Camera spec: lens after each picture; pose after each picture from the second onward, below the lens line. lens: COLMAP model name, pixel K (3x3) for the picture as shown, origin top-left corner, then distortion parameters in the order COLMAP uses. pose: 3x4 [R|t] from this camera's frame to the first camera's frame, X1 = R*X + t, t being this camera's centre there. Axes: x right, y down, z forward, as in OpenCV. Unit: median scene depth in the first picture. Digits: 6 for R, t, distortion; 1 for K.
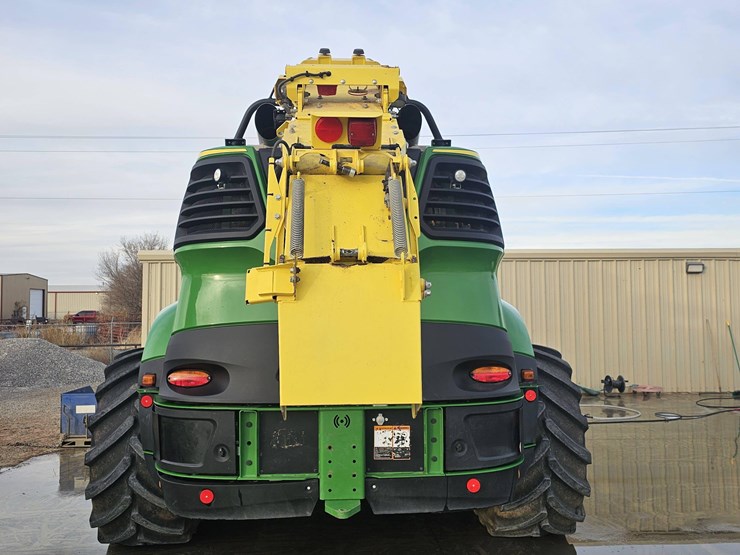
lens RADIAL K [[676.6, 0, 366.7], [0, 676.6, 287.2], [0, 0, 1]] dist [0.055429, -0.005819]
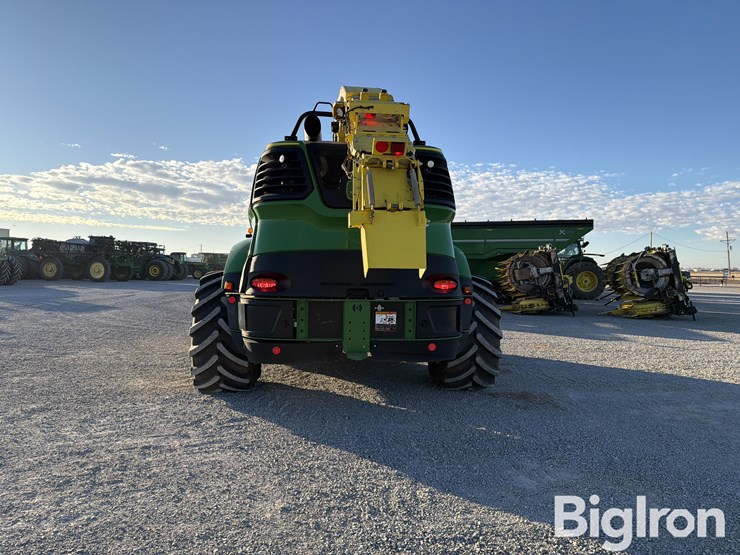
lens RADIAL K [[518.1, 0, 351.9], [0, 518.1, 279.4], [0, 0, 1]] dist [0.068568, -0.021709]
pose [[0.999471, 0.024509, 0.021390, -0.076015], [-0.026018, 0.996961, 0.073431, 0.027870], [-0.019525, -0.073949, 0.997071, -0.286620]]
